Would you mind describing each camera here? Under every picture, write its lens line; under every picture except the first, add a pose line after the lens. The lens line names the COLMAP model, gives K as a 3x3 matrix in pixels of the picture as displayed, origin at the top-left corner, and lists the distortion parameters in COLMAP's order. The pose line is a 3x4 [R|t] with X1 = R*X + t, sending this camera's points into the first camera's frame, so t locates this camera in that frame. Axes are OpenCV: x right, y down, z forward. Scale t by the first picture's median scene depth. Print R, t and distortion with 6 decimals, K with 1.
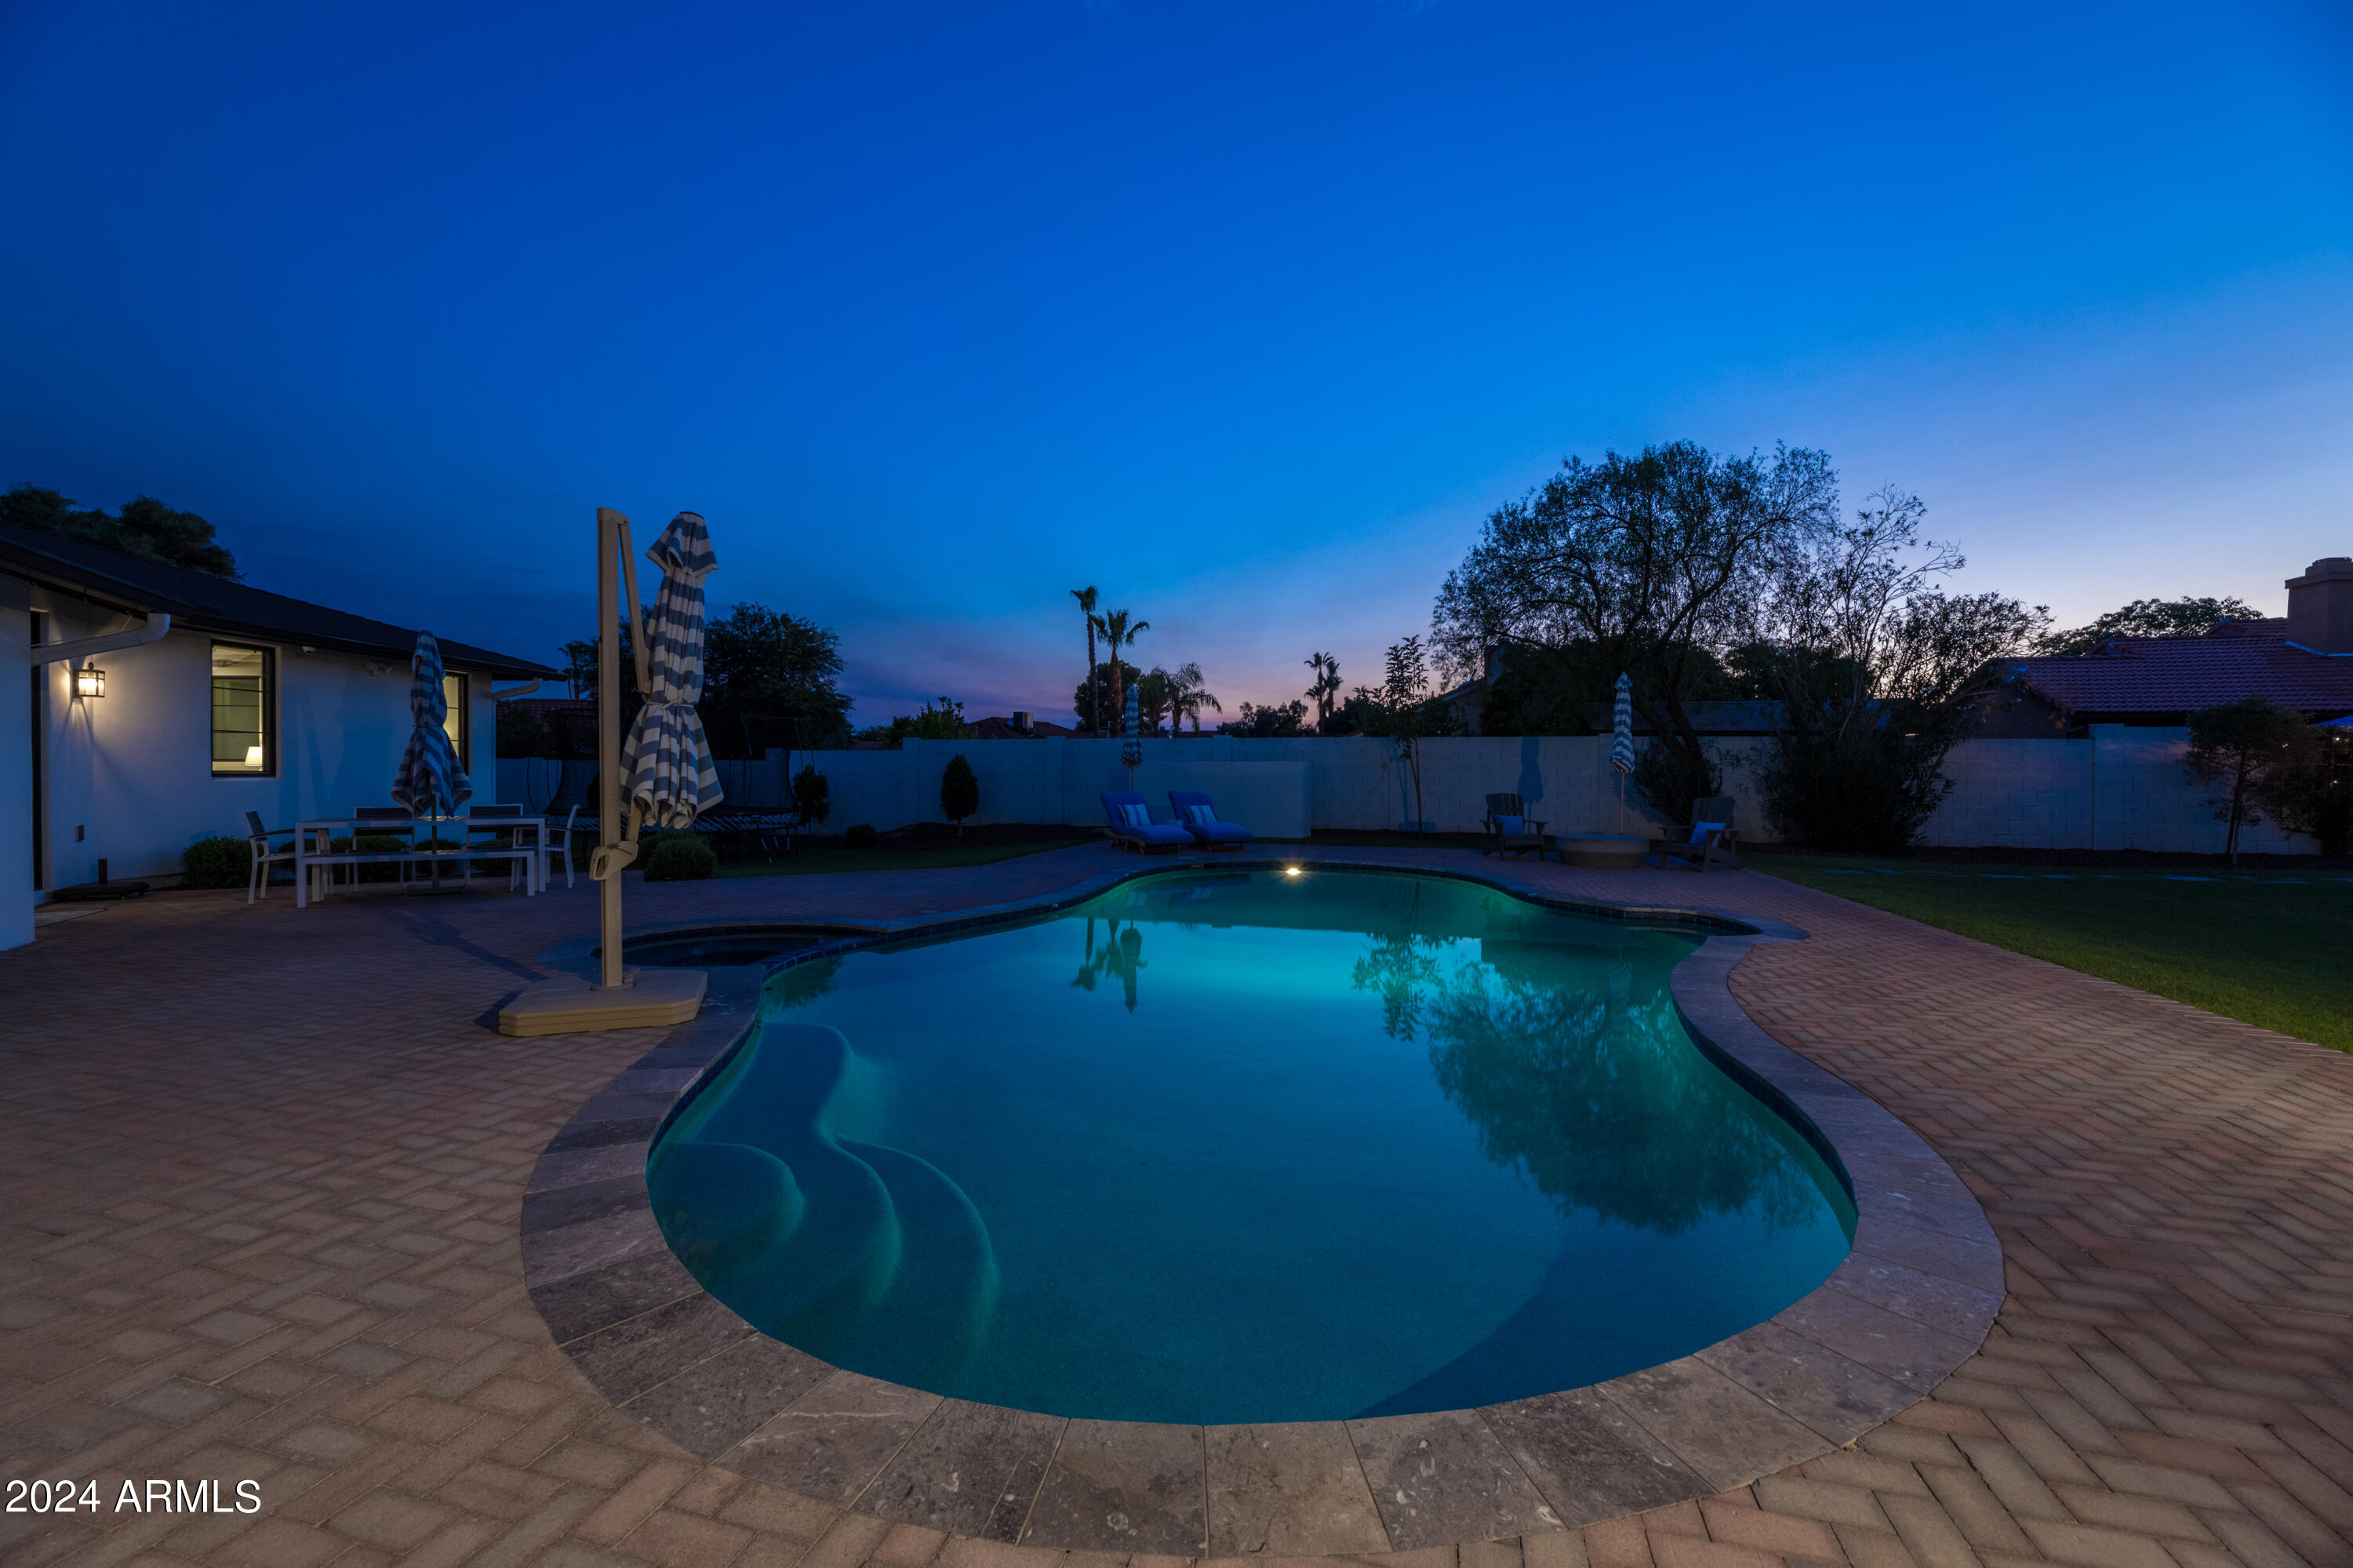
lens RADIAL K [[954.1, 0, 1179.1], [0, 954.1, 784.4], [0, 0, 1]] dist [-0.000845, 0.000642]
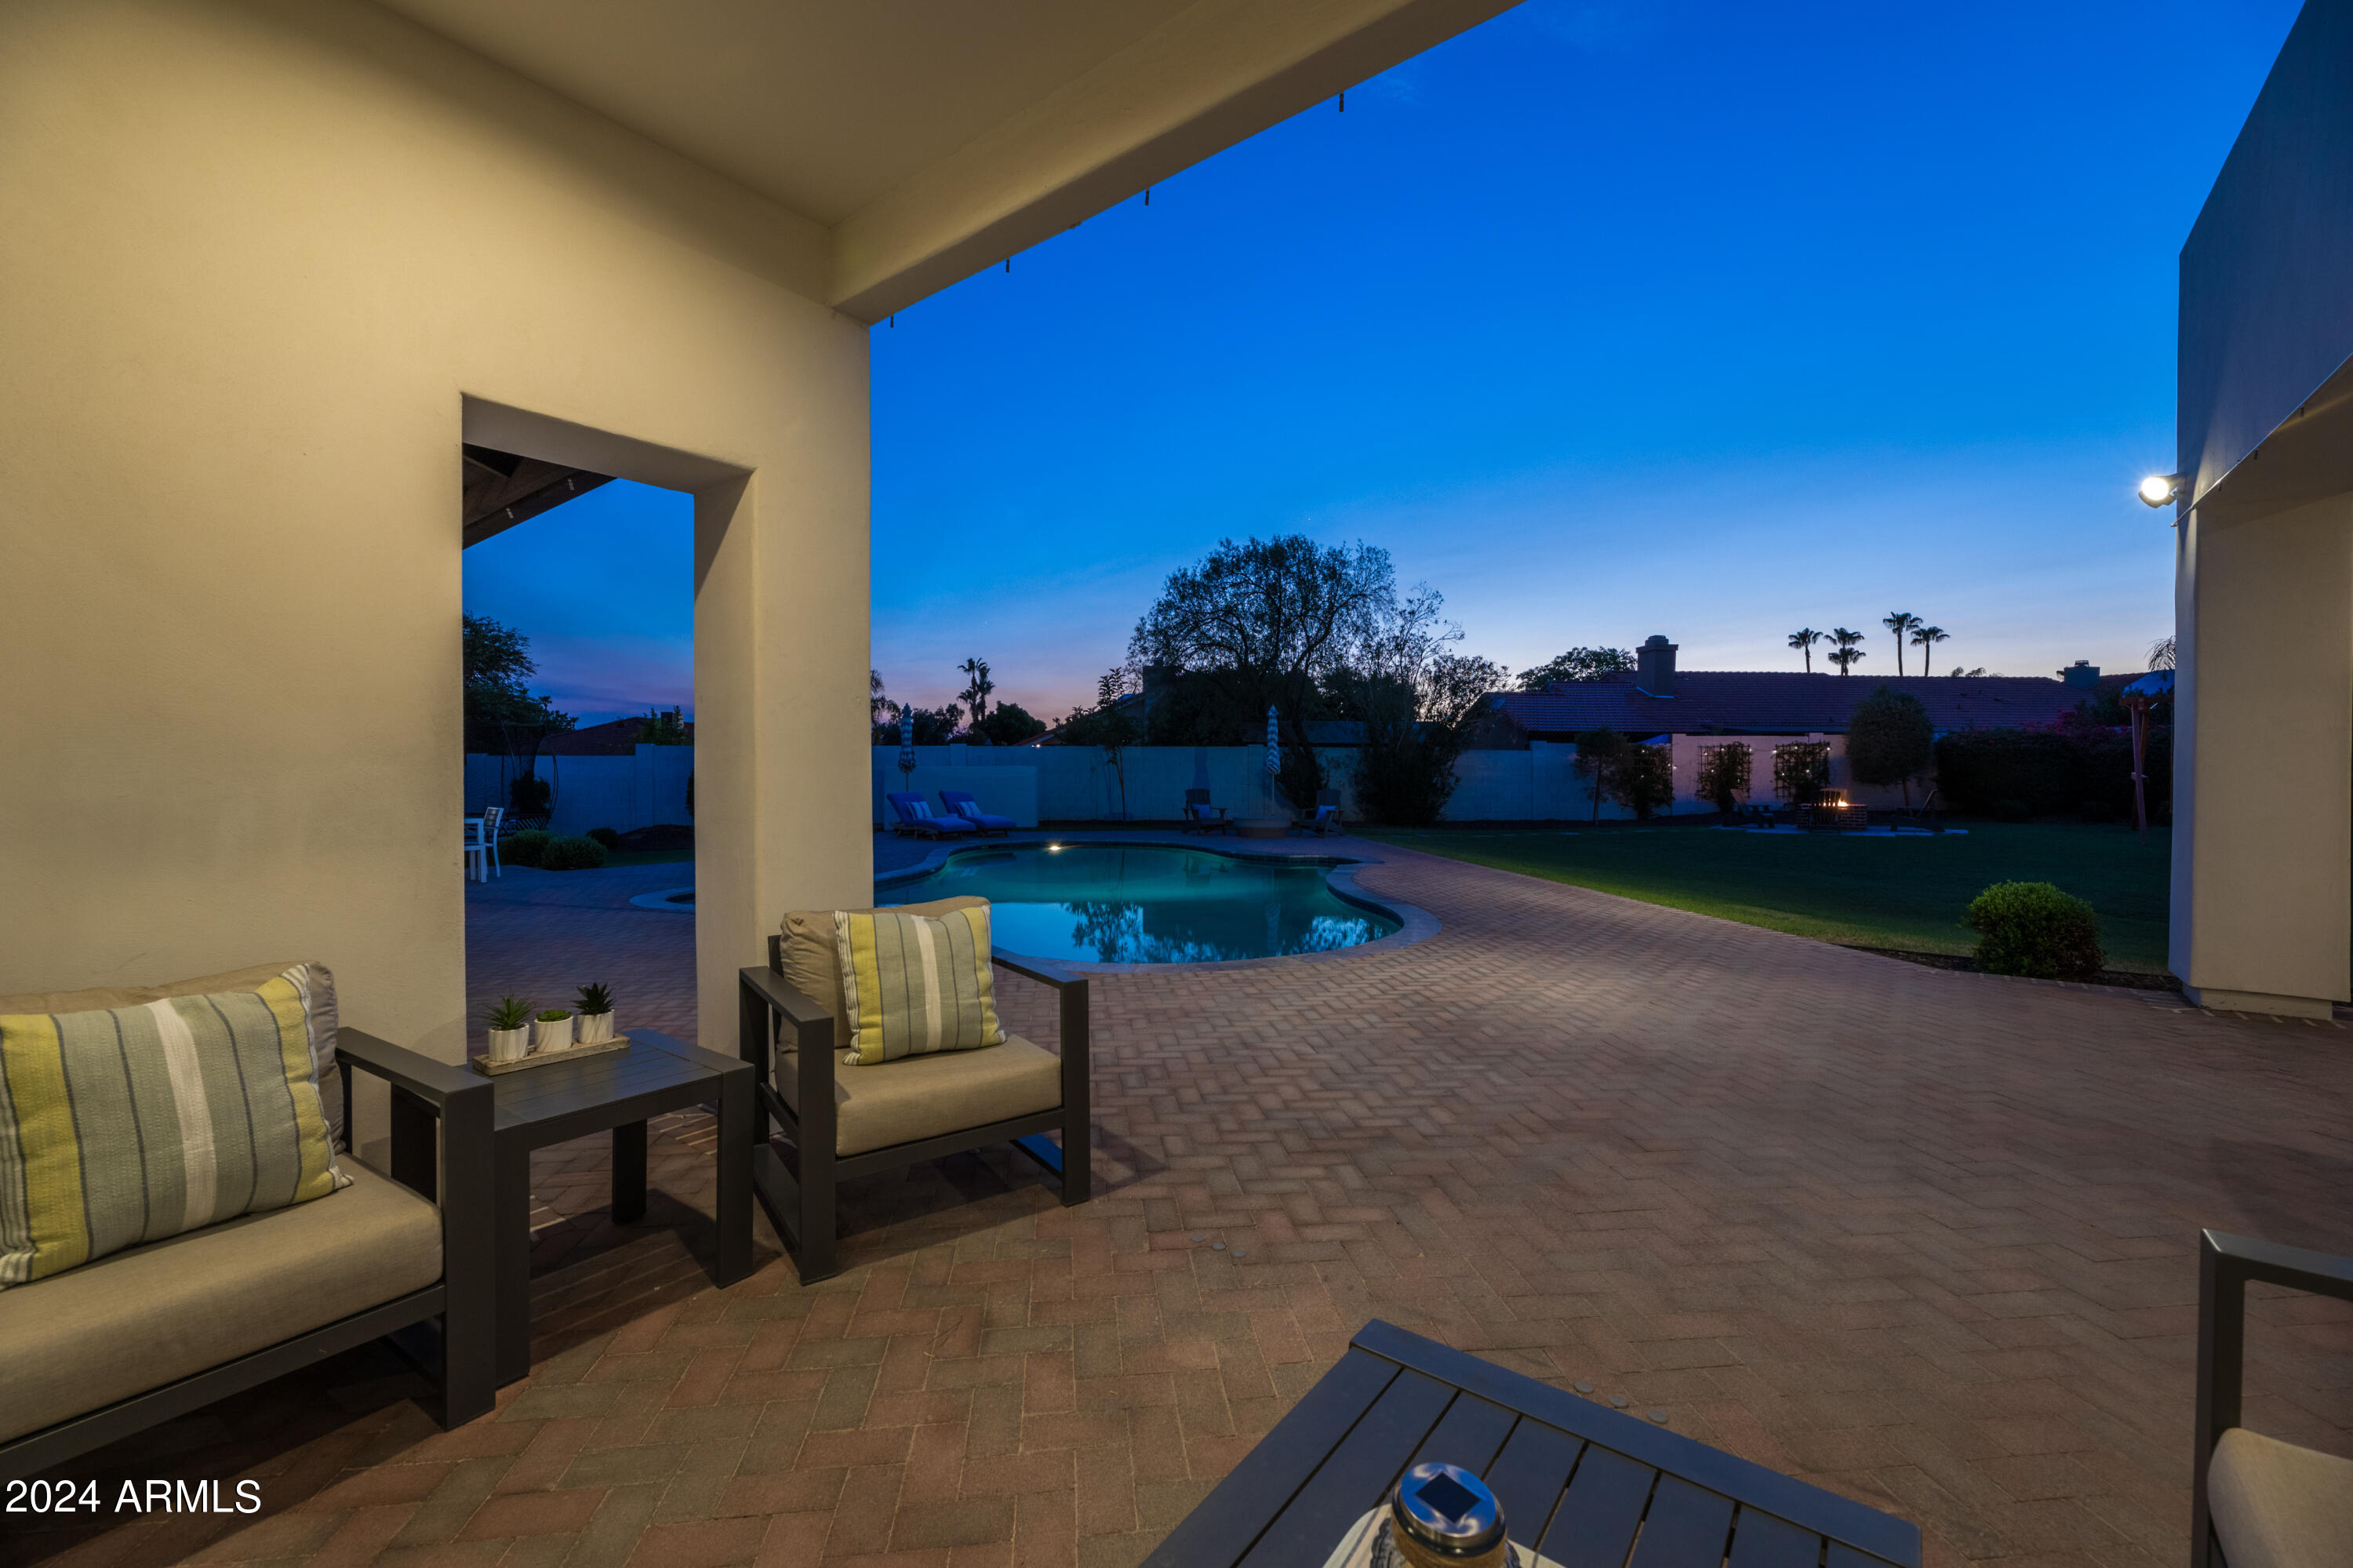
lens RADIAL K [[954.1, 0, 1182.8], [0, 954.1, 774.9], [0, 0, 1]] dist [-0.000845, 0.000642]
pose [[0.927196, -0.006685, 0.374518, -0.156889], [0.010683, 0.999906, -0.008599, 0.000537], [-0.374425, 0.011974, 0.927180, -0.226547]]
